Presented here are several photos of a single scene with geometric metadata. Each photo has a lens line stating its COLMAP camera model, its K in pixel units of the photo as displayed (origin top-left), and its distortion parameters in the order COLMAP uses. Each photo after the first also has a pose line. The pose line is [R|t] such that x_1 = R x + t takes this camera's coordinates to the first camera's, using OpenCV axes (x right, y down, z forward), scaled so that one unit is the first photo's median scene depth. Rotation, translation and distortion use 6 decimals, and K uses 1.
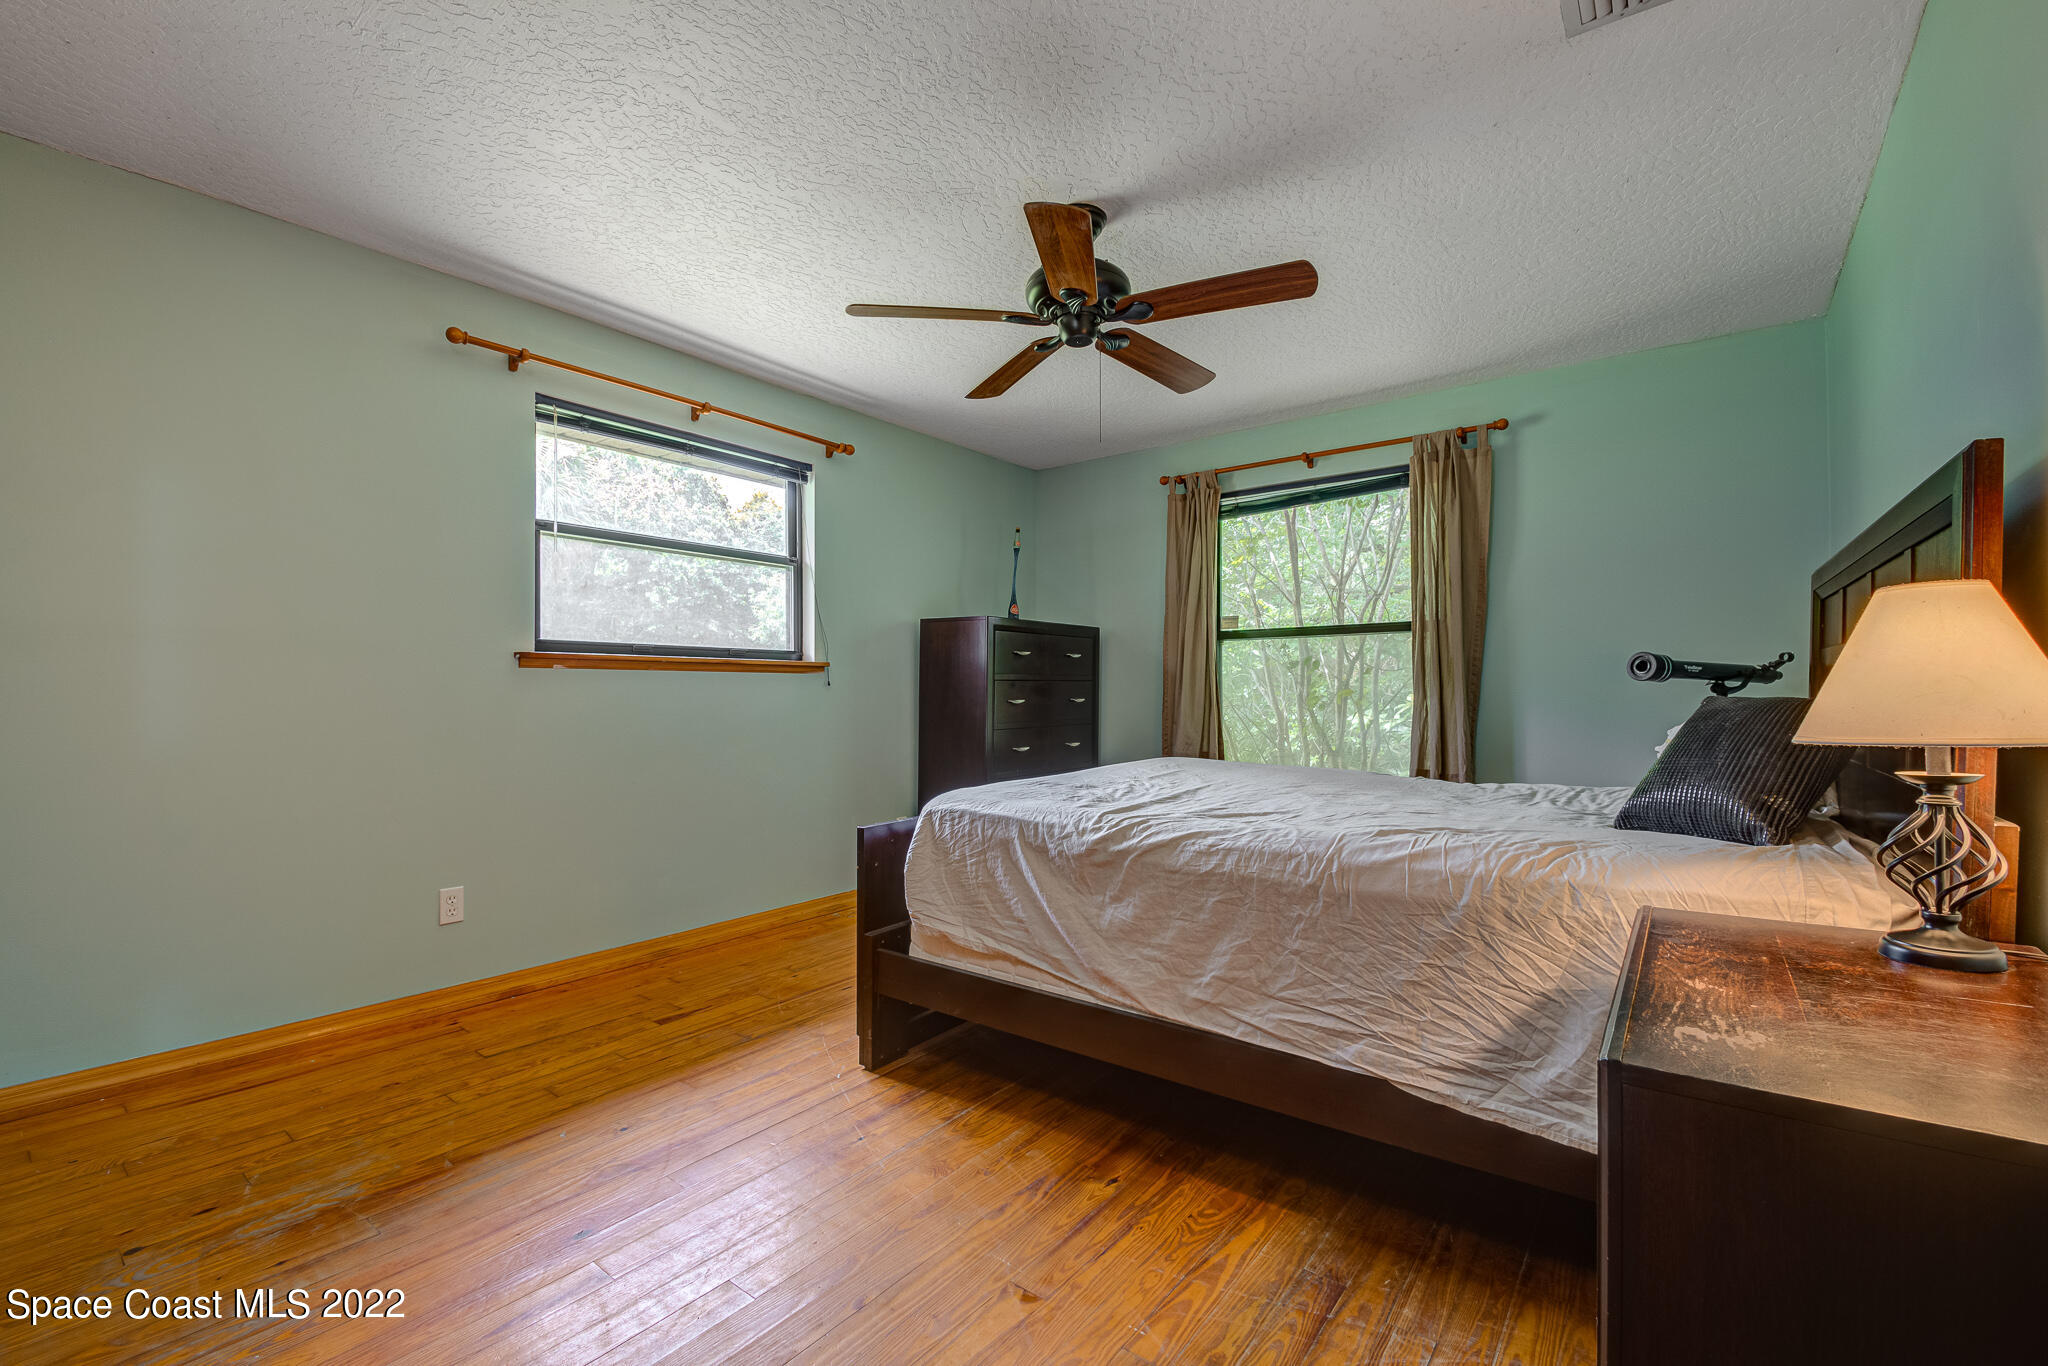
lens RADIAL K [[875.4, 0, 1024.0], [0, 875.4, 683.0], [0, 0, 1]] dist [0.018009, -0.016708]
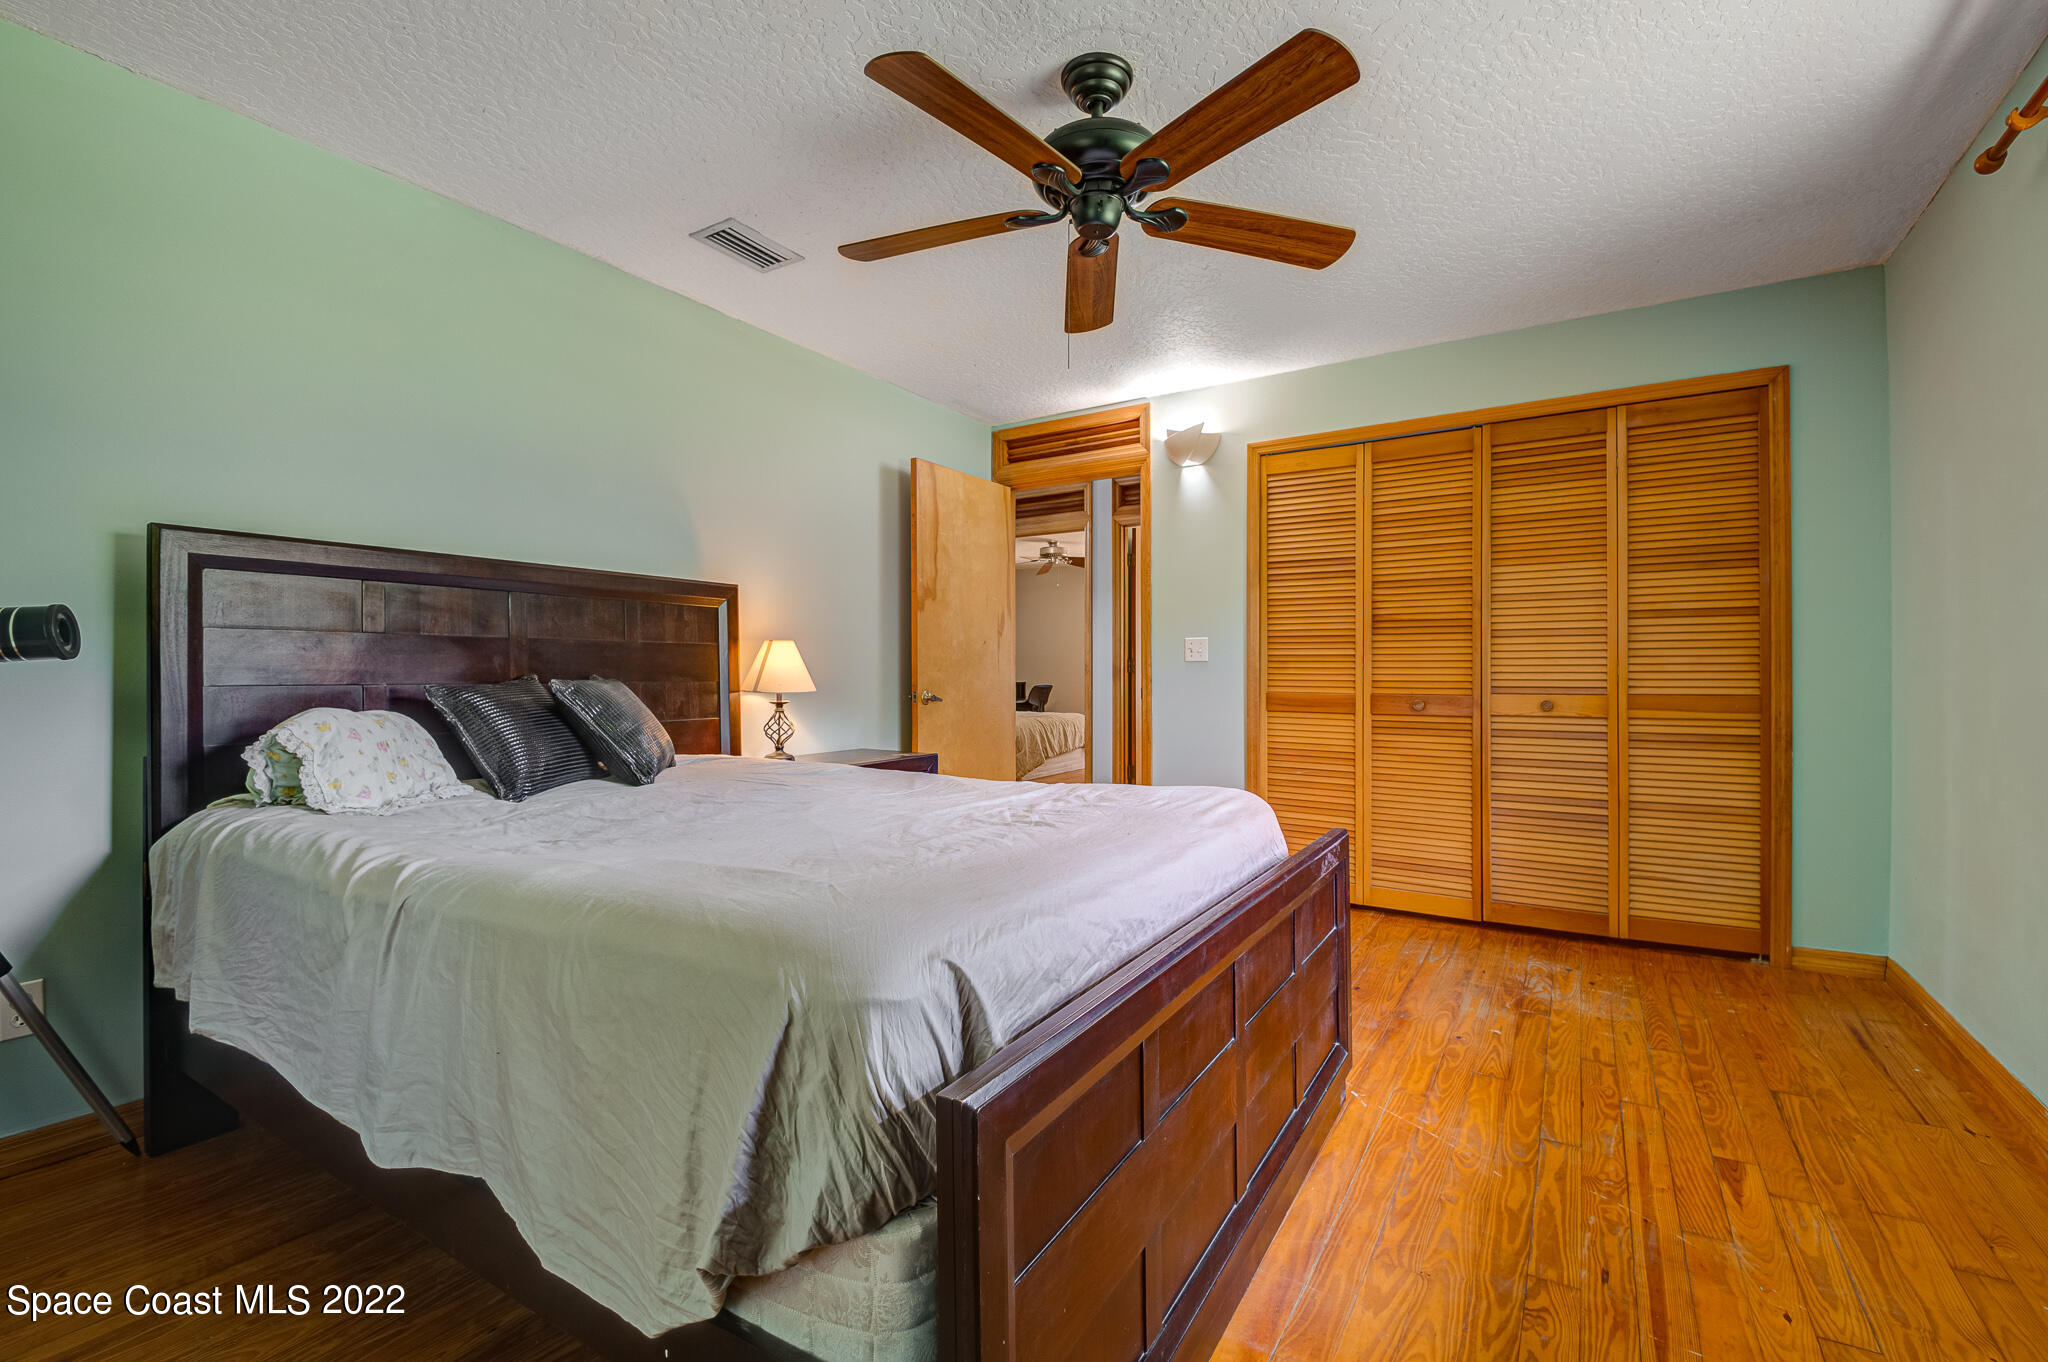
lens RADIAL K [[875.4, 0, 1024.0], [0, 875.4, 681.0], [0, 0, 1]] dist [0.018009, -0.016708]
pose [[-0.995873, 0.003481, -0.090693, 0.210560], [0.003393, 0.999994, 0.001122, 0.017052], [0.090696, 0.000810, -0.995878, 1.867641]]
